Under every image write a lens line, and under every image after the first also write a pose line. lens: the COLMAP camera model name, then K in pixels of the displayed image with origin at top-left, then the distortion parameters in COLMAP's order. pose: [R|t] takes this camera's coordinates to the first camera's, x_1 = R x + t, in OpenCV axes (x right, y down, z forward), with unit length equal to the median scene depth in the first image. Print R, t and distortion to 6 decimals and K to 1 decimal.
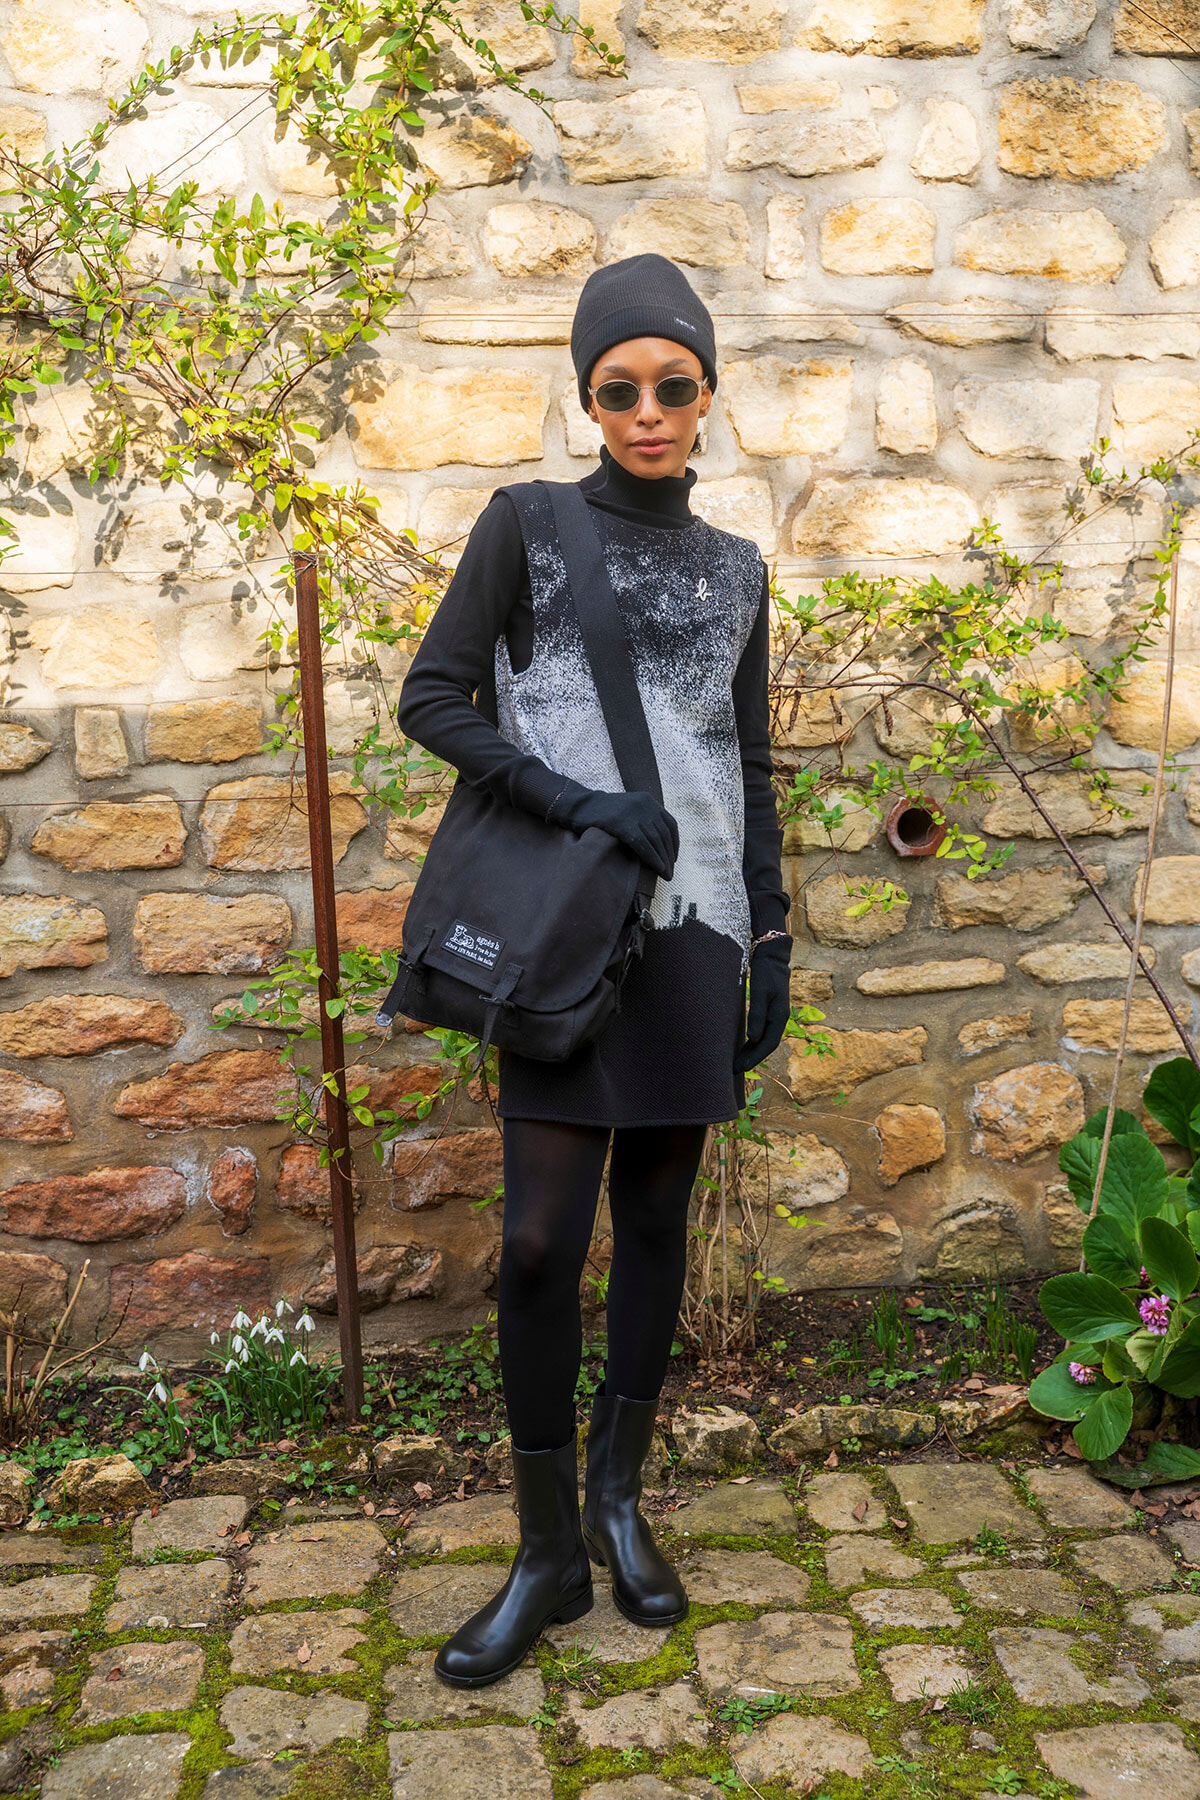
lens RADIAL K [[1841.6, 0, 600.0], [0, 1841.6, 900.0], [0, 0, 1]] dist [-0.047970, 0.118501]
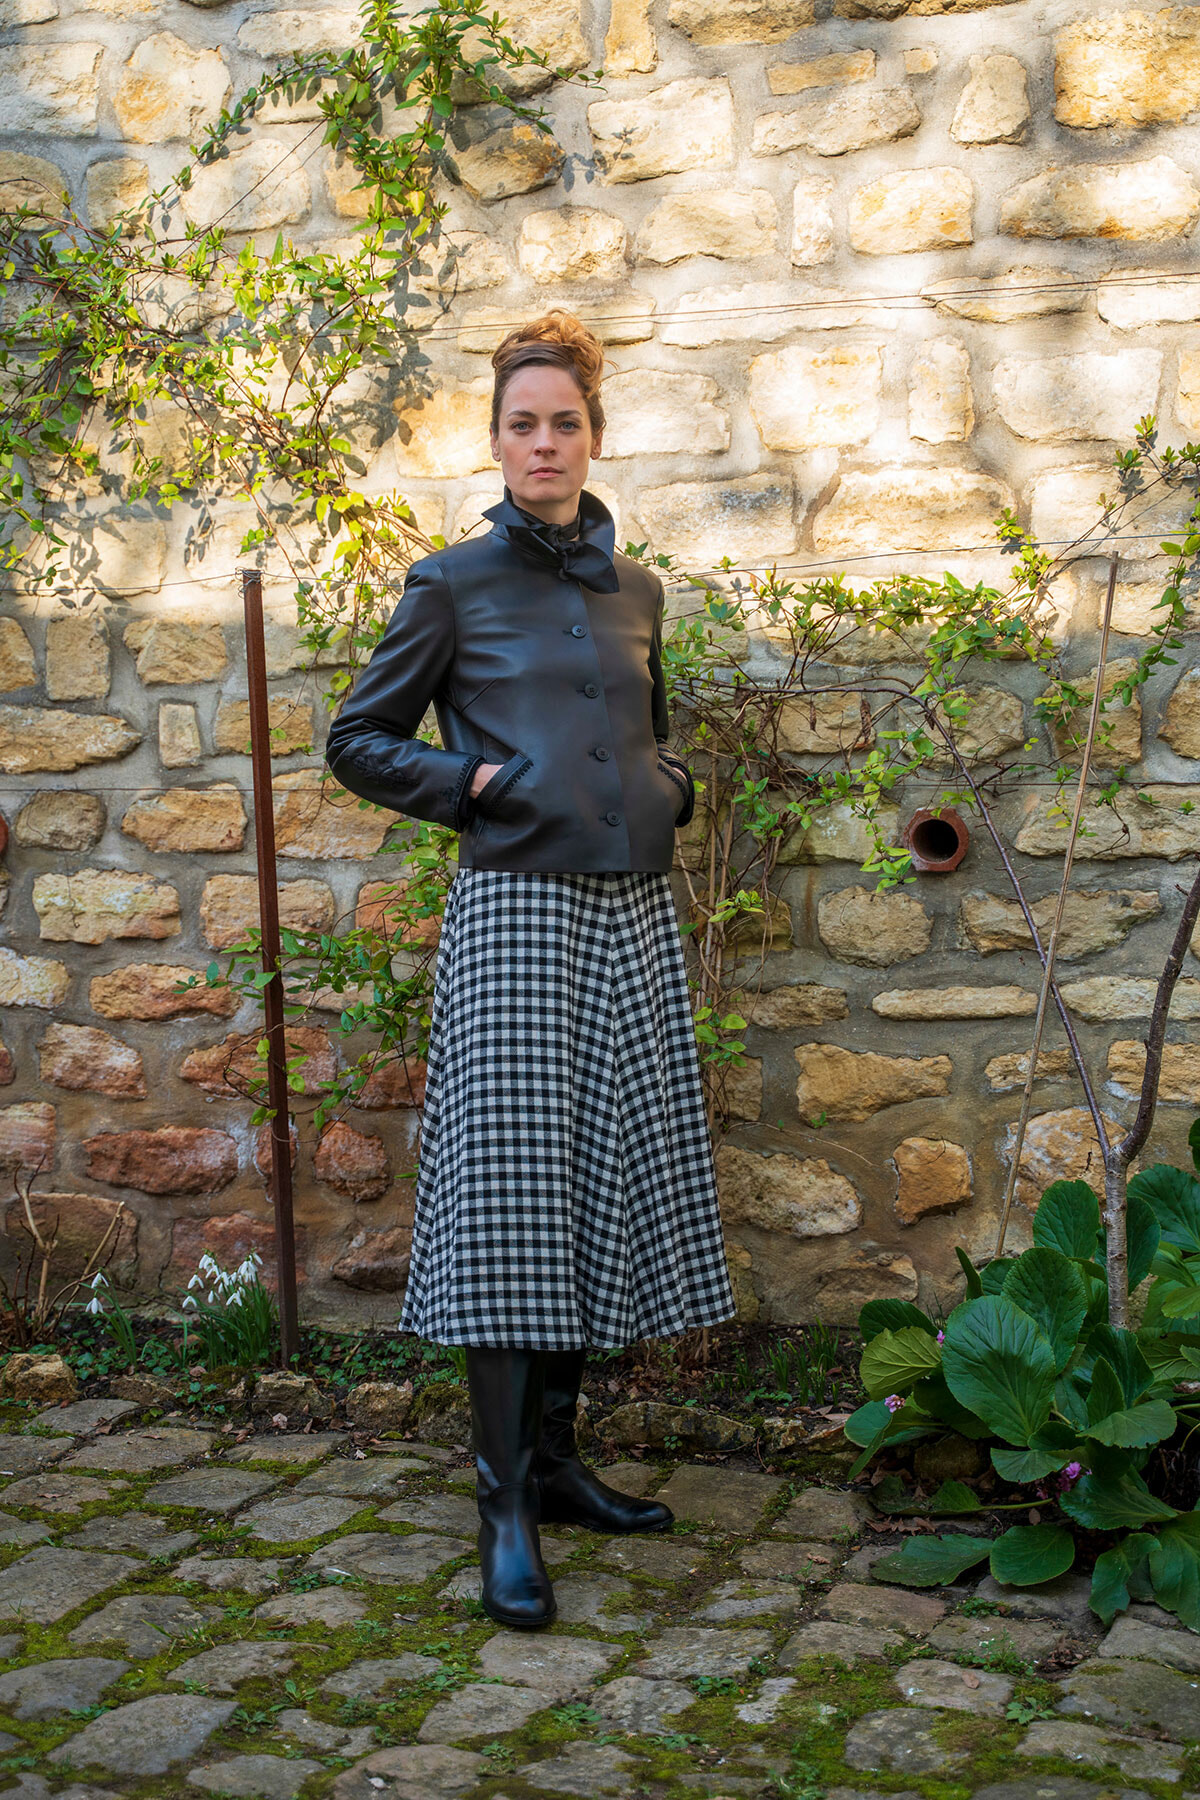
lens RADIAL K [[2673.7, 0, 600.0], [0, 2673.7, 900.0], [0, 0, 1]] dist [0.116768, 0.202347]
pose [[0.893998, 0.046725, -0.445628, 0.642900], [-0.053606, 0.998558, -0.002840, 0.003571], [0.444852, 0.026427, 0.895214, -0.303363]]
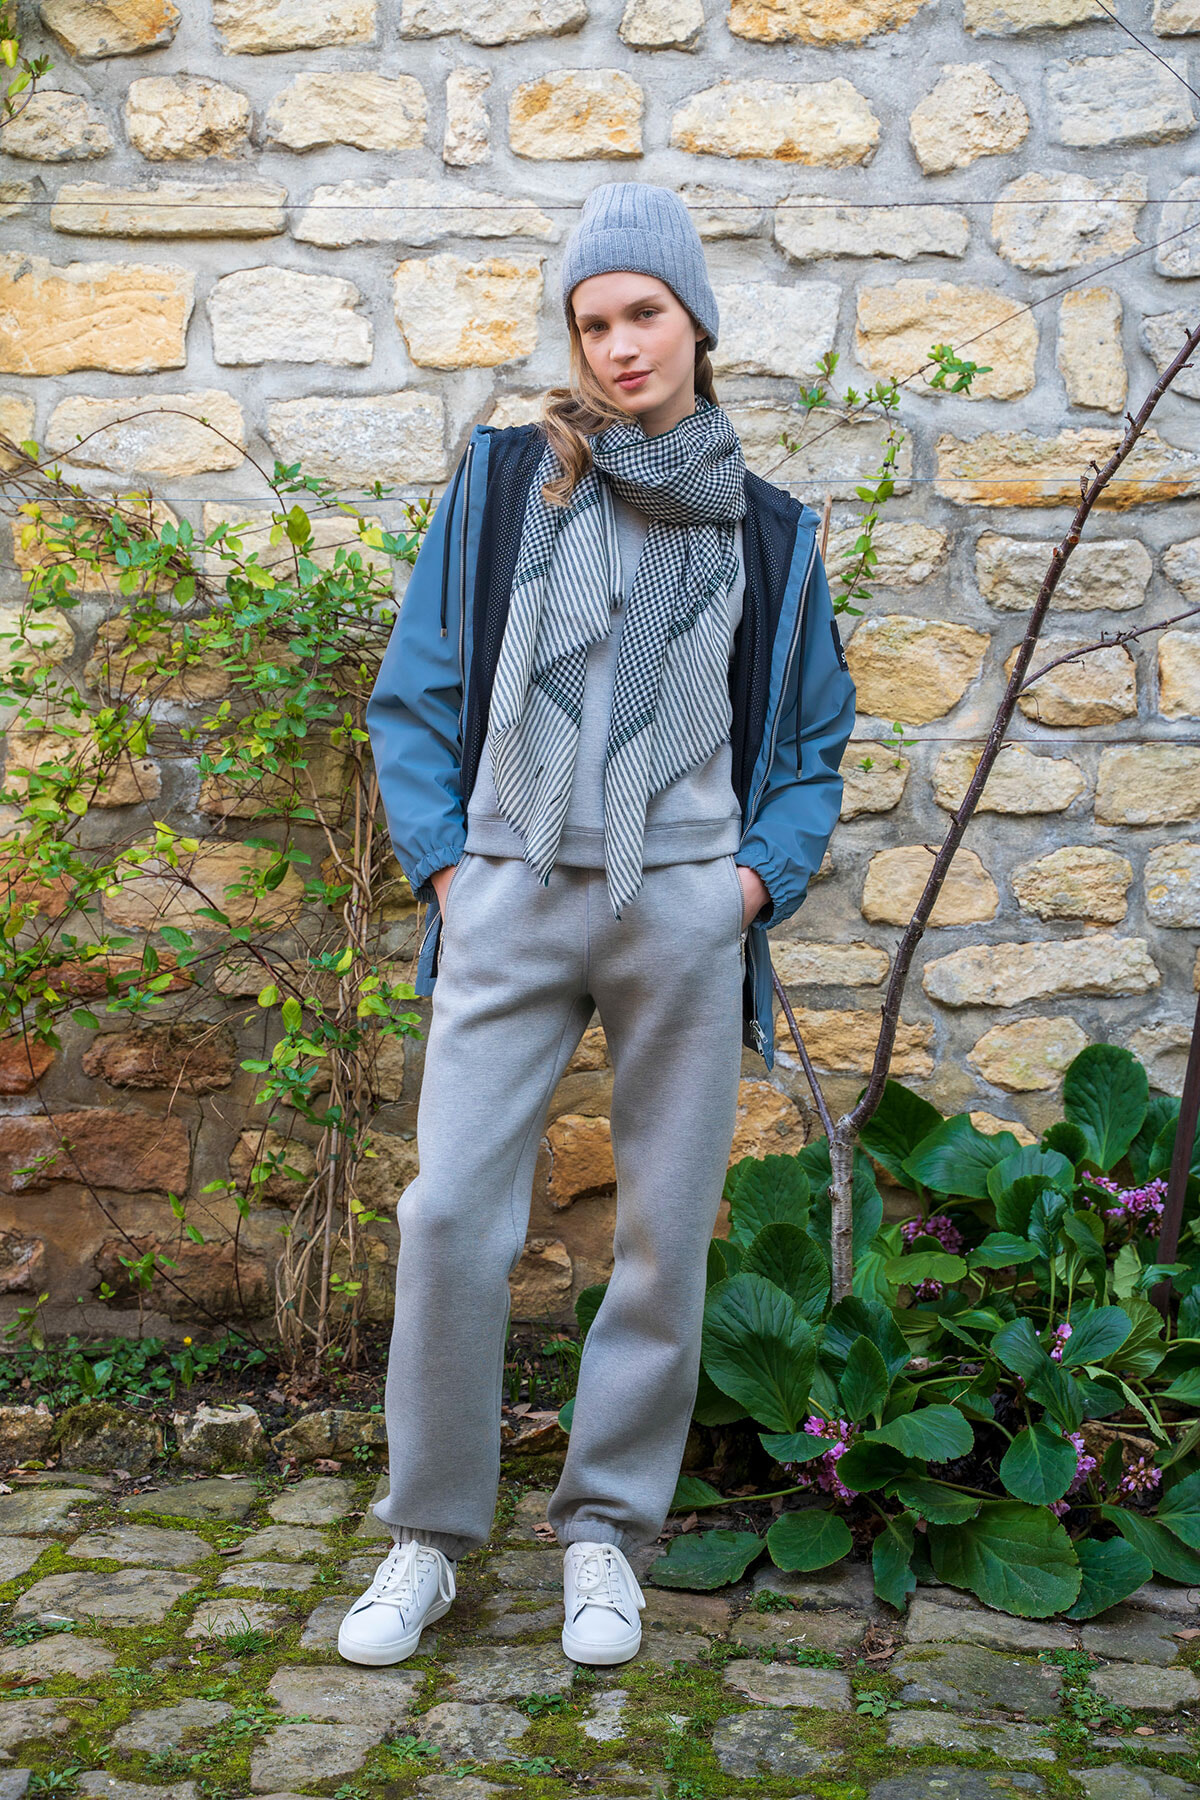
lens RADIAL K [[2928.4, 0, 603.3], [0, 2928.4, 914.0], [0, 0, 1]] dist [0.161202, 0.263170]
pose [[0.982733, 0.052981, -0.177283, 0.433695], [-0.054396, 0.998515, -0.003130, 0.020688], [0.176854, 0.012720, 0.984155, -0.379742]]
